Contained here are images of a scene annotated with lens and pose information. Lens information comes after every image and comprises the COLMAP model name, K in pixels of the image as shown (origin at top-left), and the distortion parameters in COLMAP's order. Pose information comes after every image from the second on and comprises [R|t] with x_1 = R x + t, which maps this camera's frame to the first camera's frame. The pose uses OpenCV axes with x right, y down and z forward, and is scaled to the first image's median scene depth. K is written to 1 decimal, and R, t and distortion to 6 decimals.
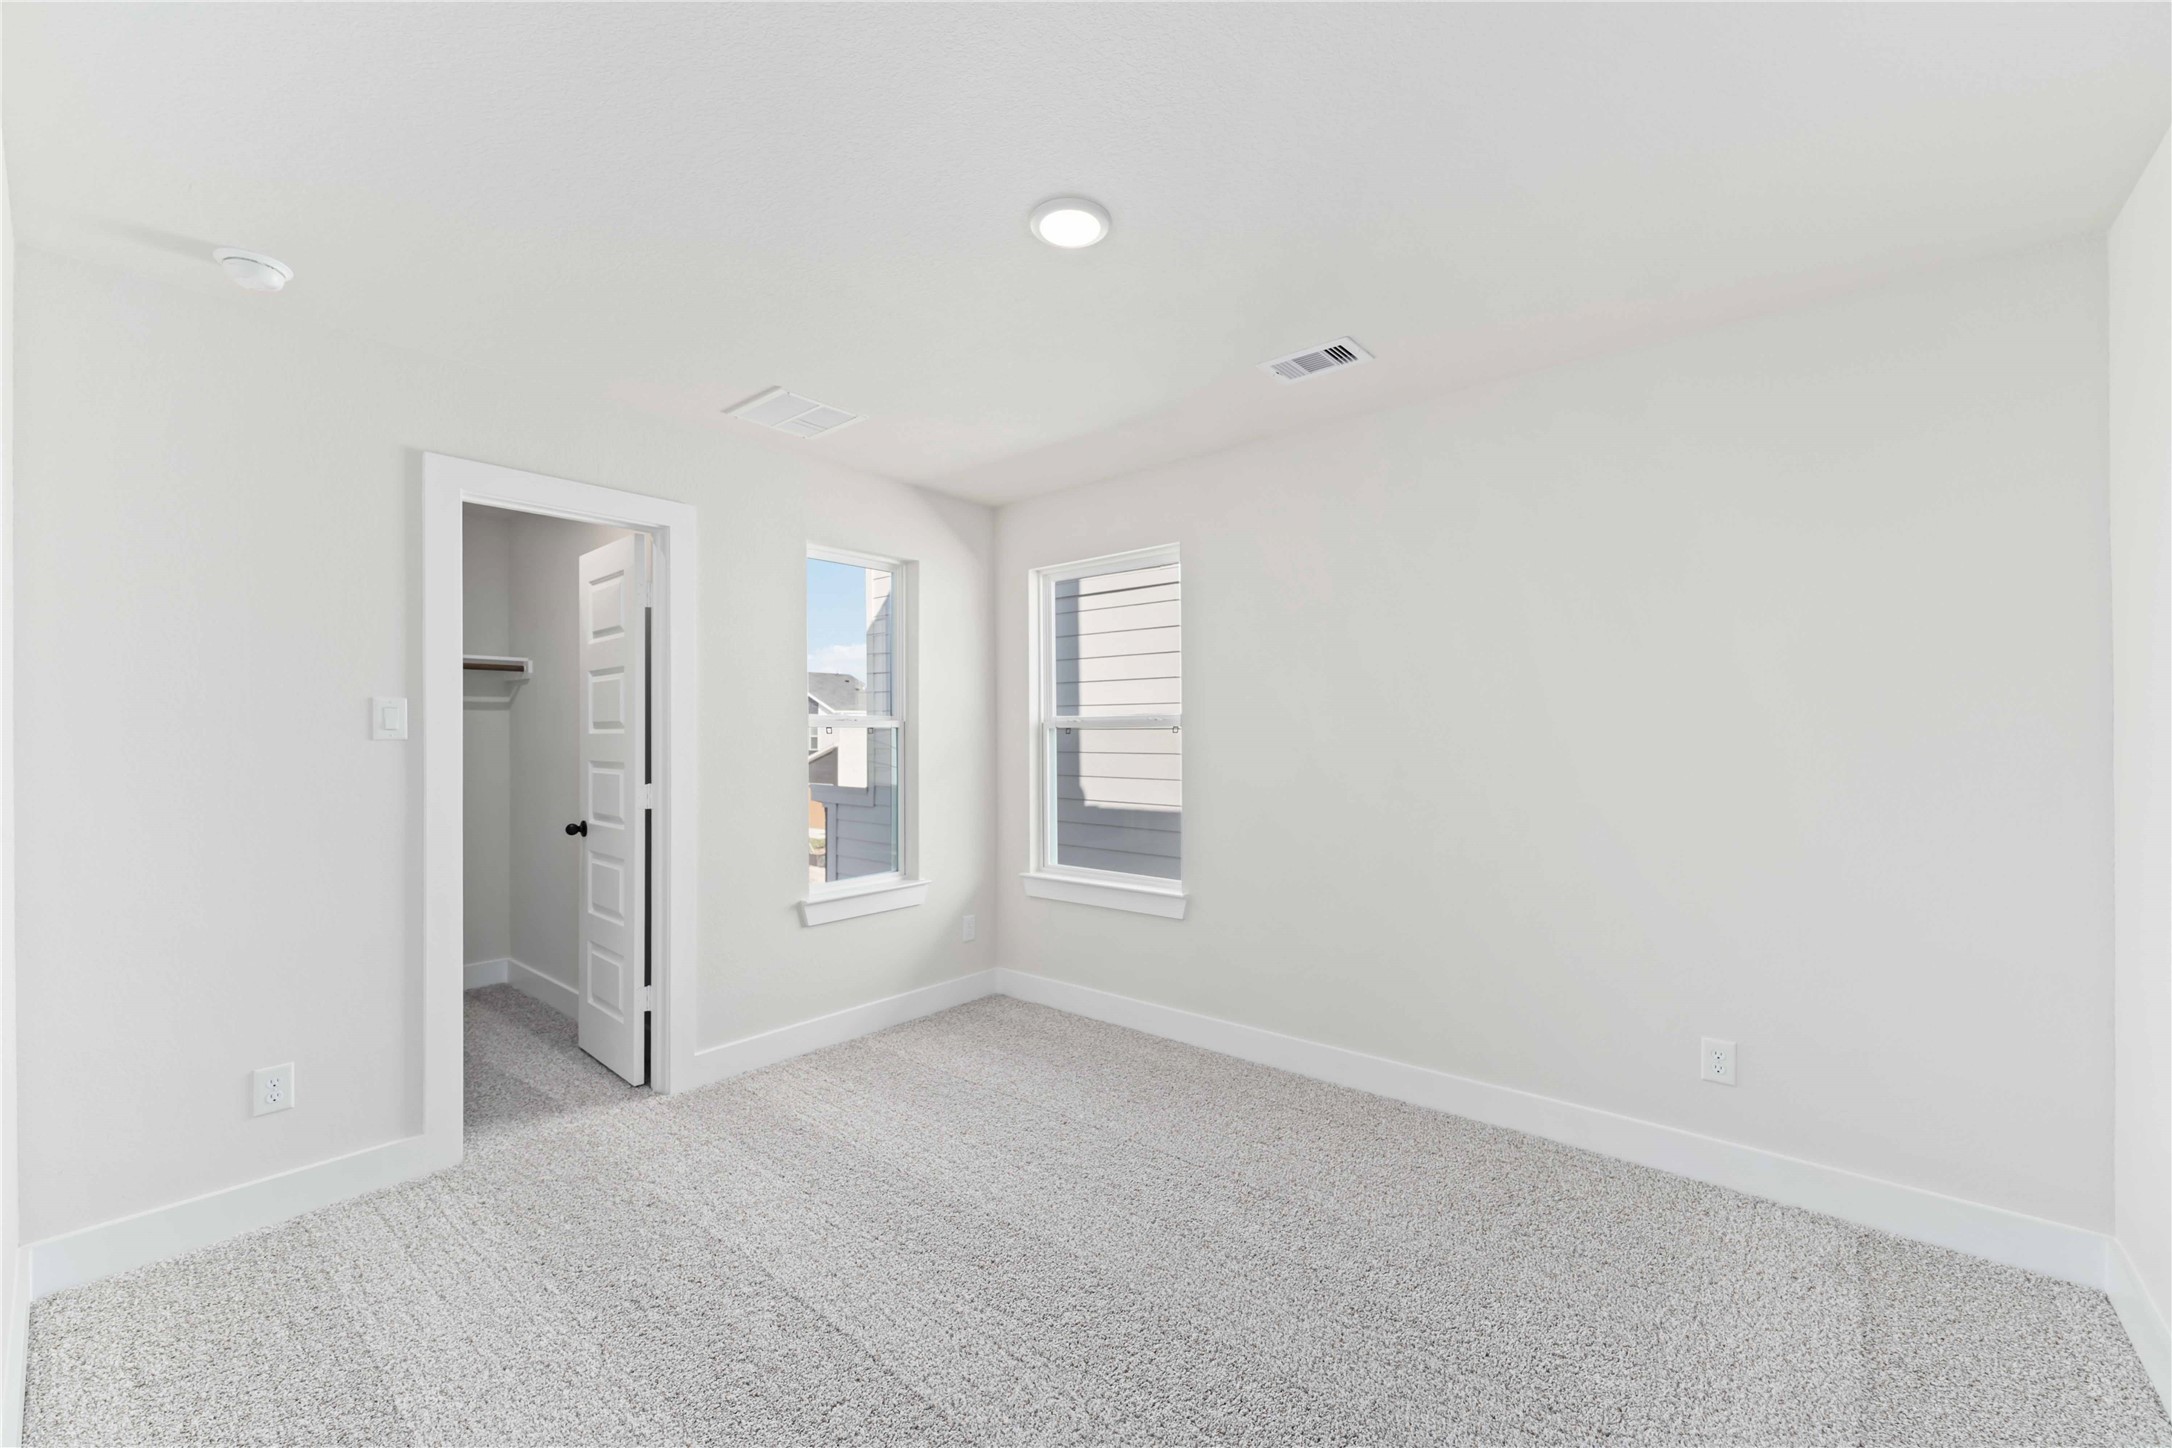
lens RADIAL K [[898.9, 0, 1083.0], [0, 898.9, 716.2], [0, 0, 1]] dist [-0.000074, -0.000482]
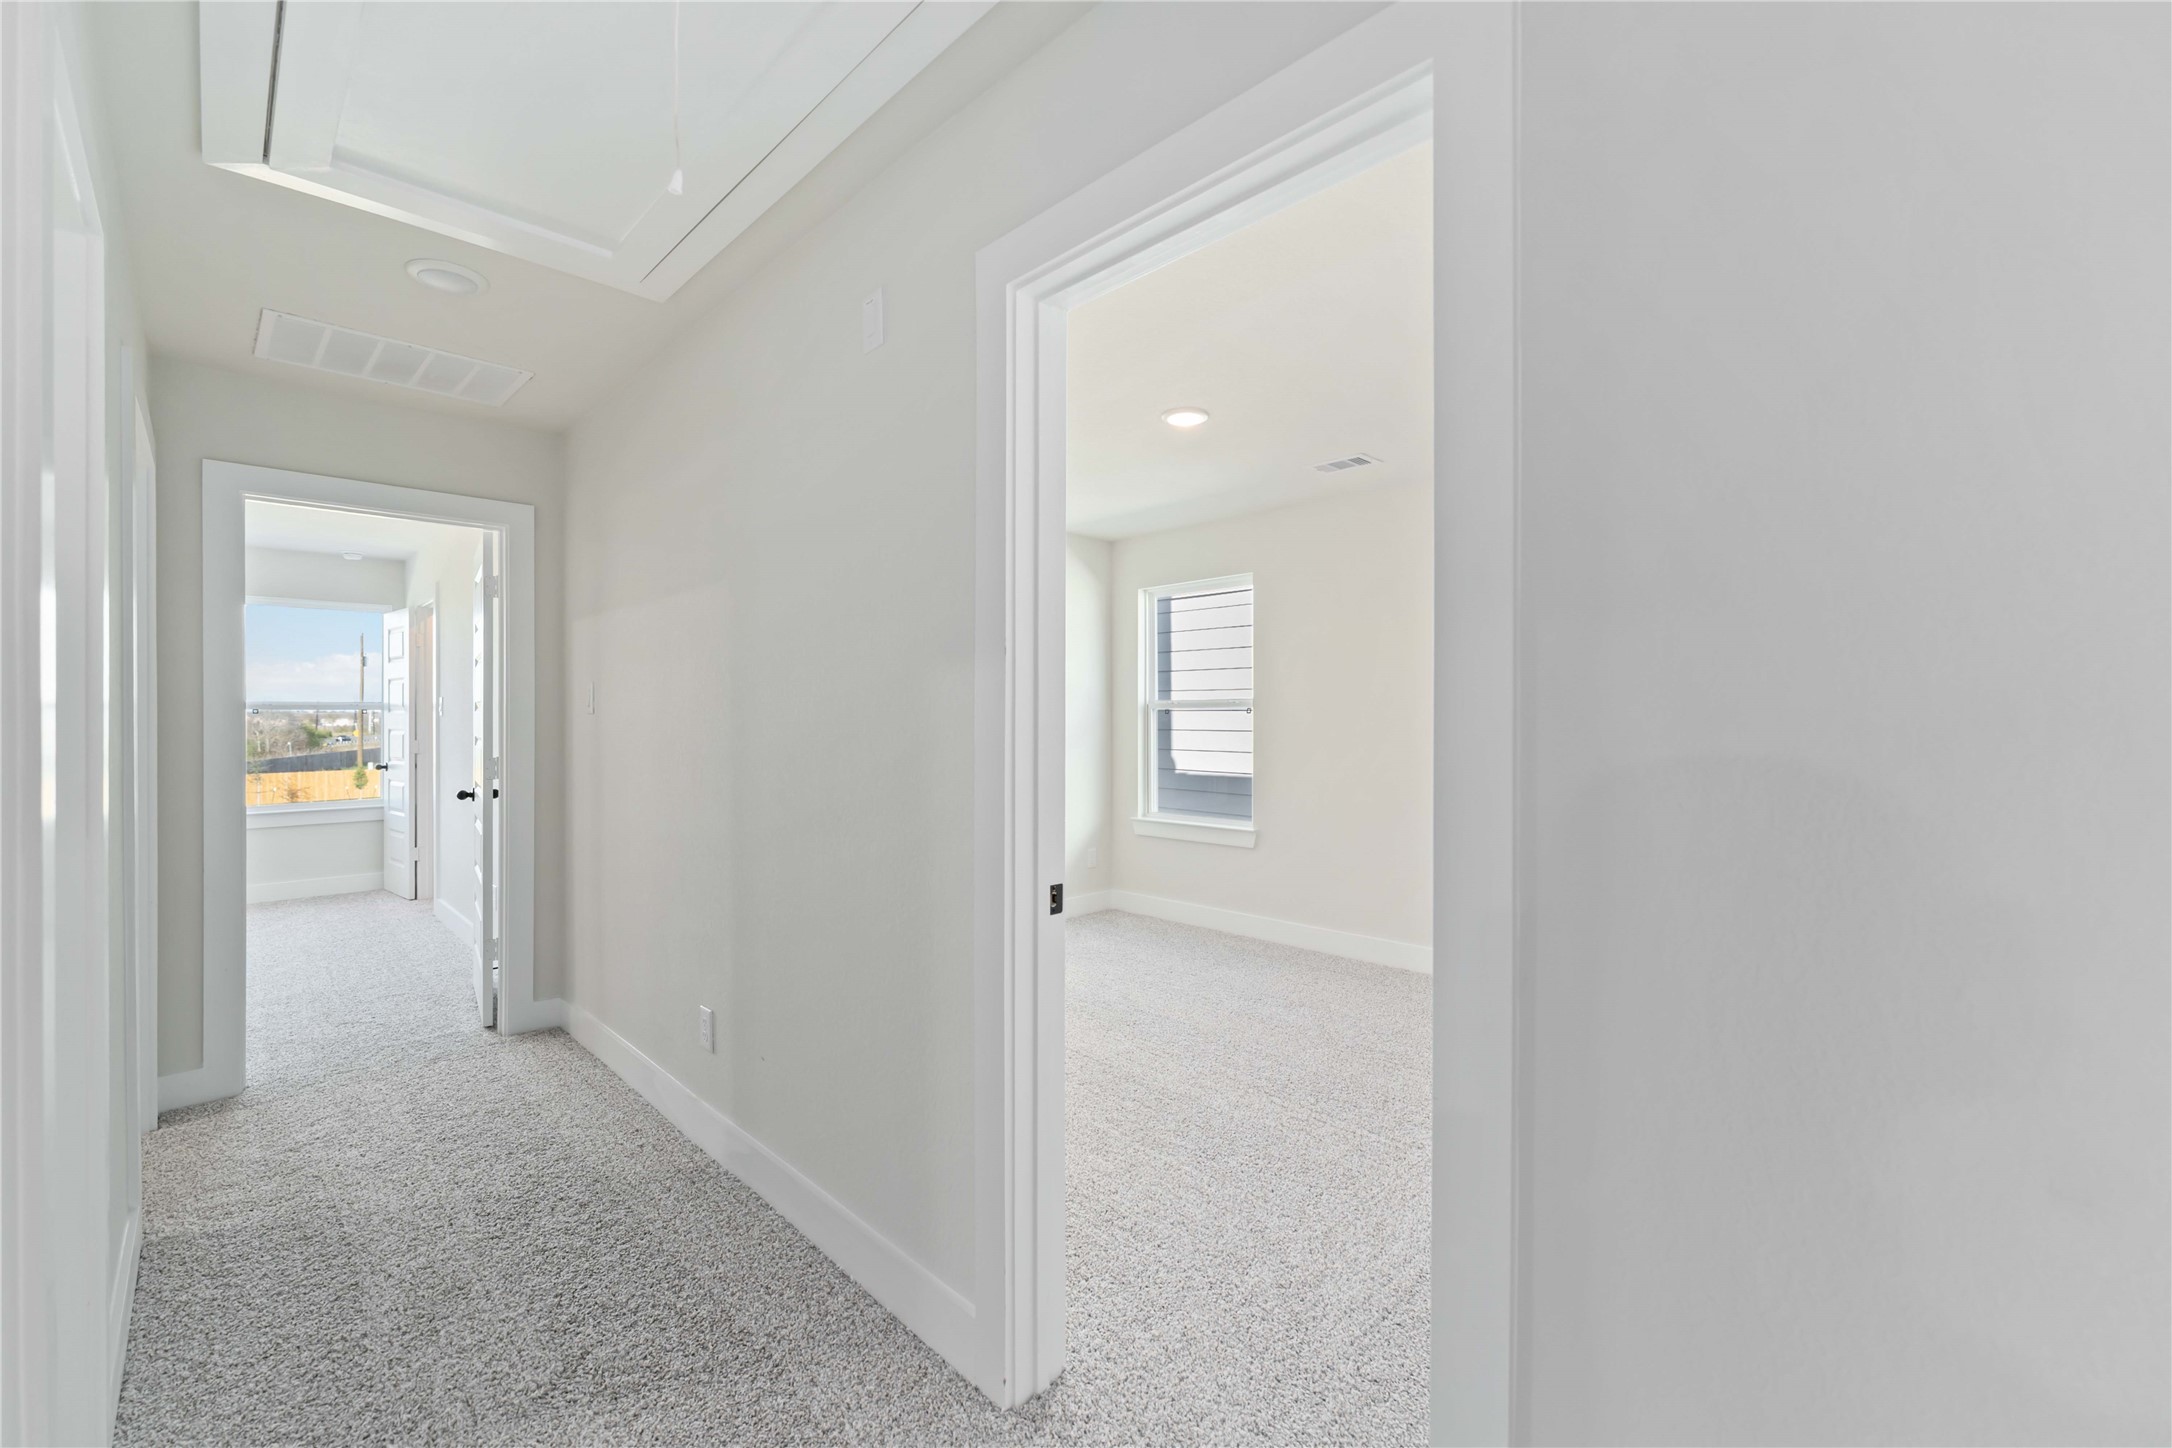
lens RADIAL K [[898.9, 0, 1083.0], [0, 898.9, 716.2], [0, 0, 1]] dist [-0.000074, -0.000482]
pose [[0.996380, 0.004926, -0.084871, -0.027905], [-0.003336, 0.999817, 0.018860, -0.000023], [0.084949, -0.018508, 0.996213, -0.332873]]
